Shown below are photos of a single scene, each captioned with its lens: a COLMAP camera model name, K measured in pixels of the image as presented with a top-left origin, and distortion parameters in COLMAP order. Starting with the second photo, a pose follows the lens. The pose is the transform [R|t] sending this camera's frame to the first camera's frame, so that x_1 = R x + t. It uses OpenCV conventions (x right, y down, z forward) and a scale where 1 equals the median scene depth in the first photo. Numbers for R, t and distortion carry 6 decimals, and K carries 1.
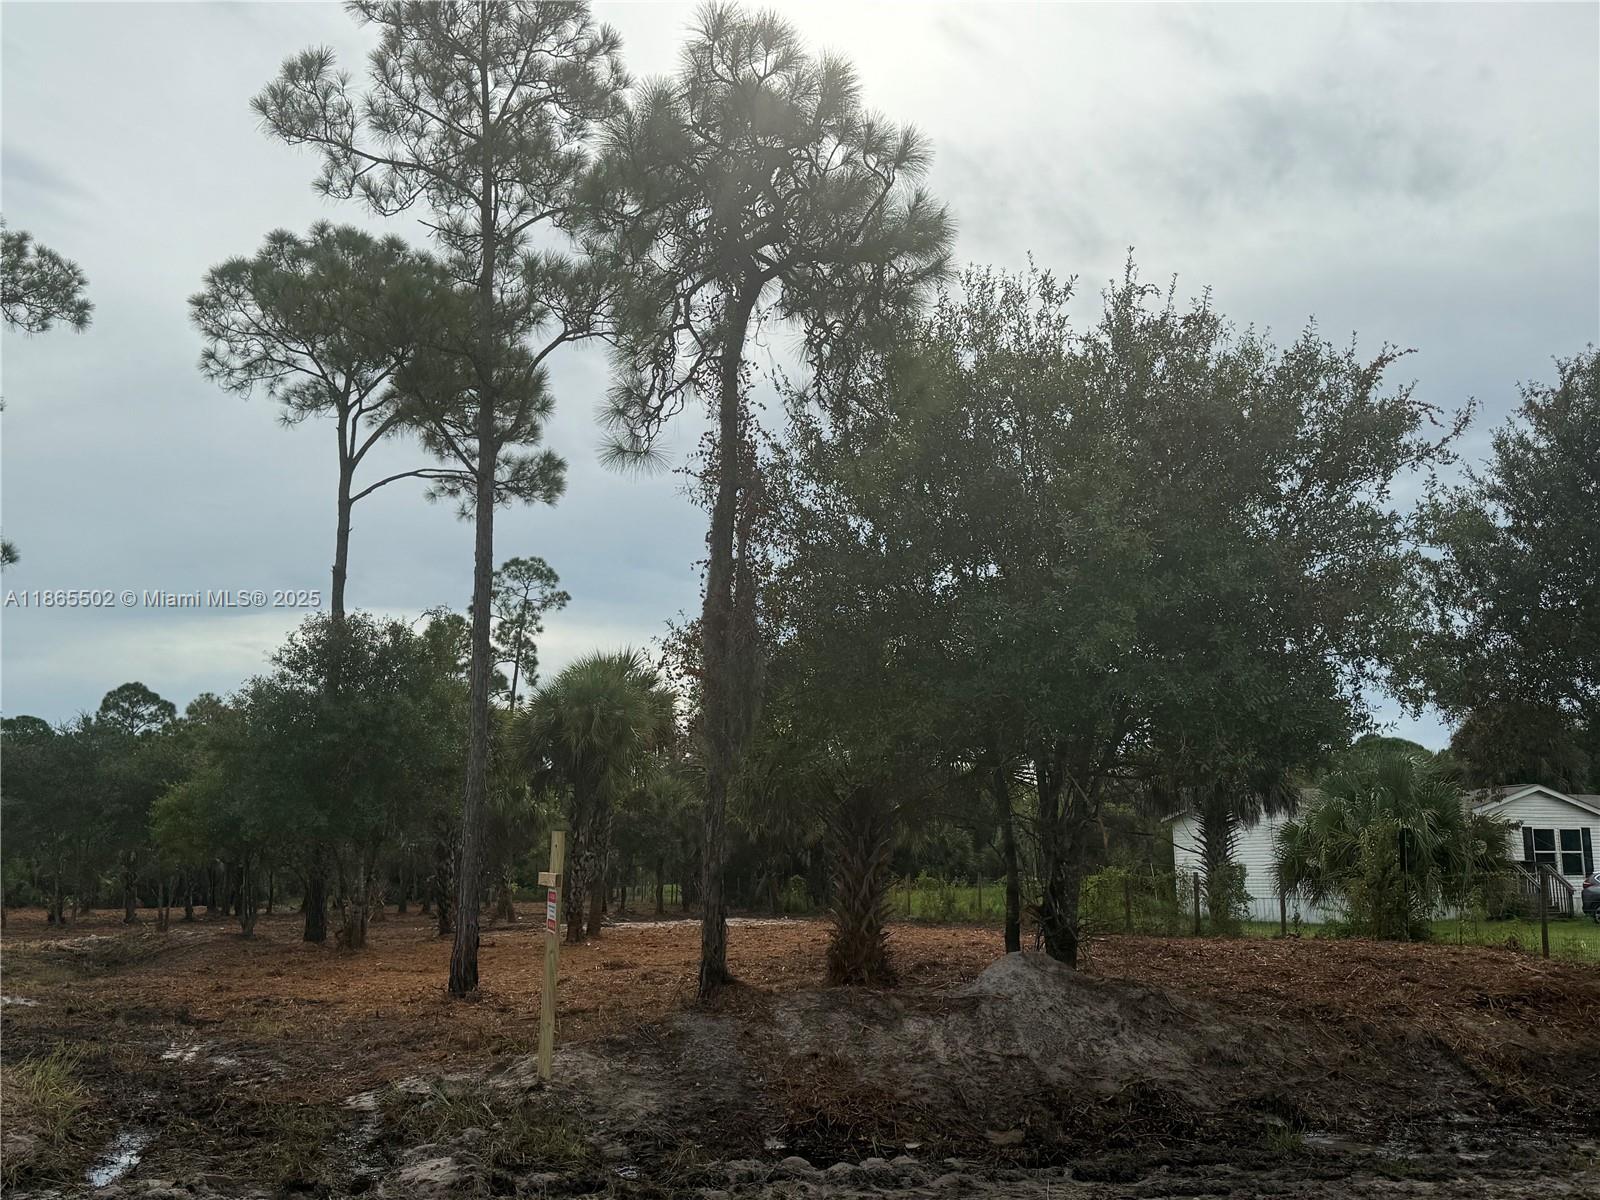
lens RADIAL K [[1518.1, 0, 800.2], [0, 1518.1, 617.5], [0, 0, 1]] dist [0.085523, 0.000000]
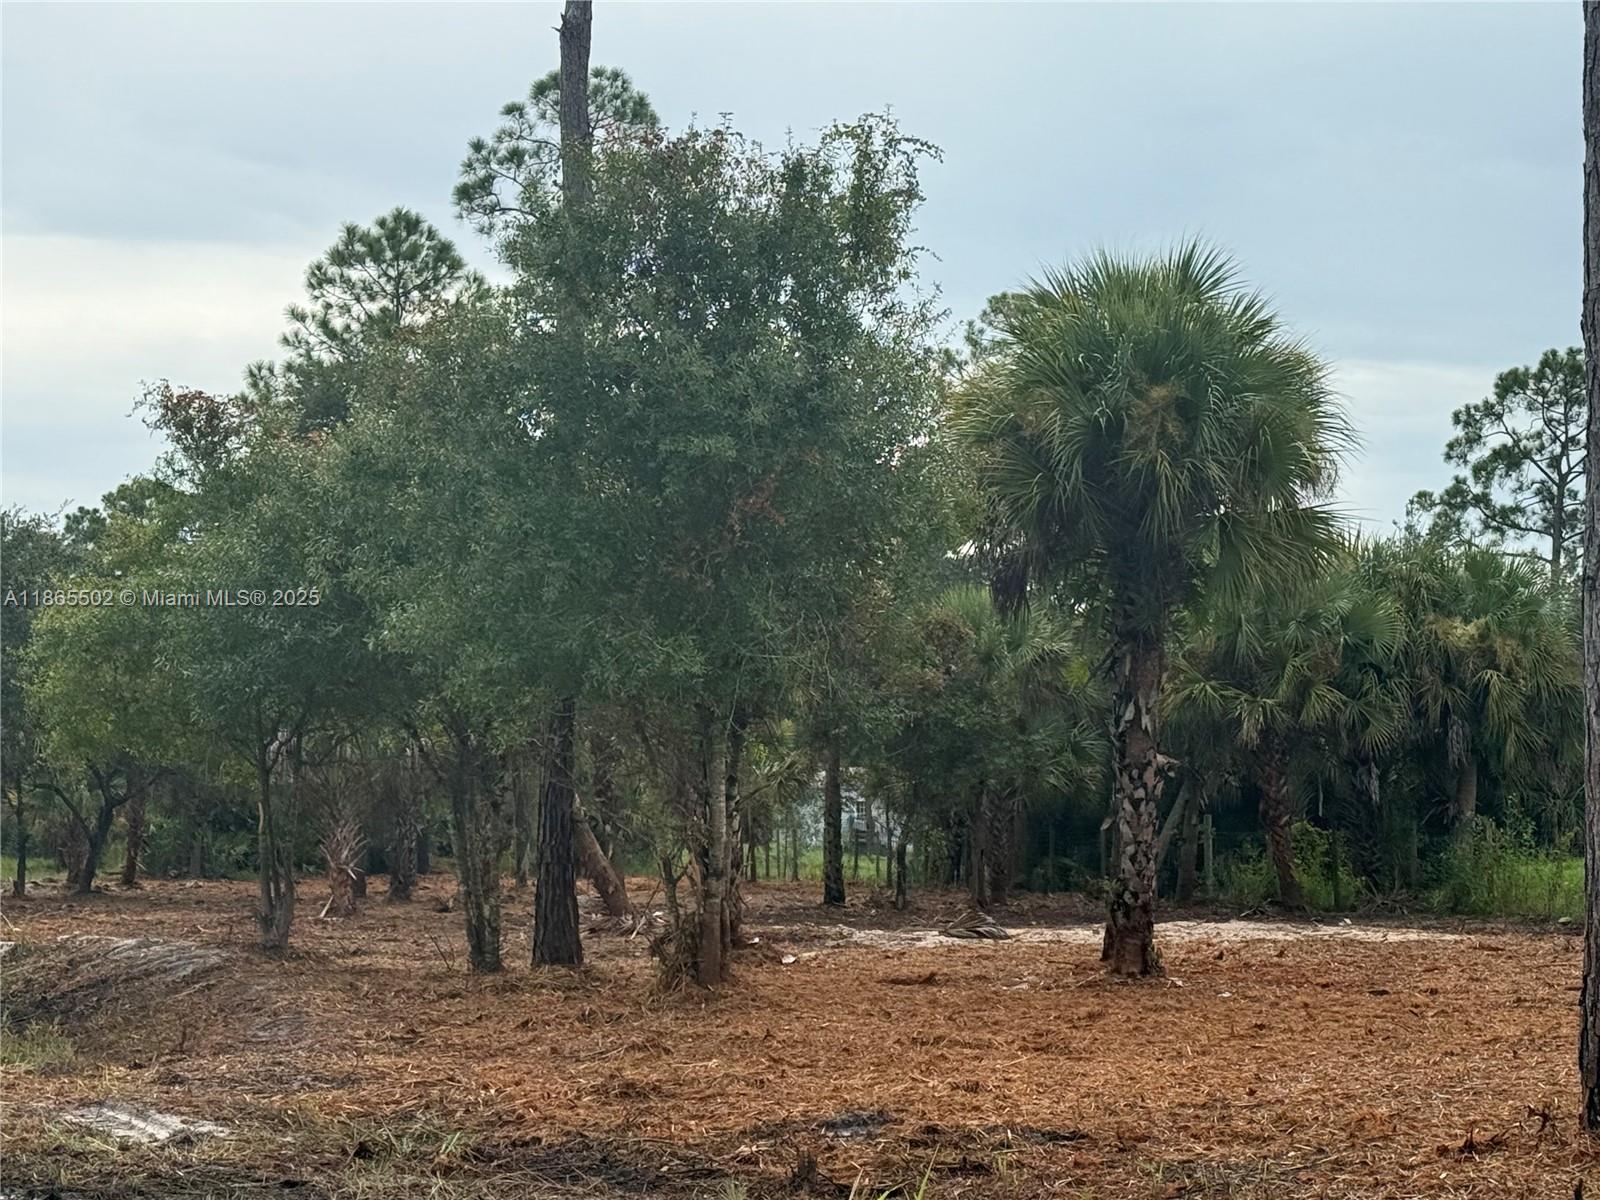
lens RADIAL K [[3383.0, 0, 775.5], [0, 3383.0, 585.4], [0, 0, 1]] dist [0.175220, 0.000000]
pose [[0.999426, 0.002100, -0.033821, -0.129355], [0.001194, 0.995275, 0.097088, 0.015303], [0.033865, -0.097073, 0.994701, 0.076816]]
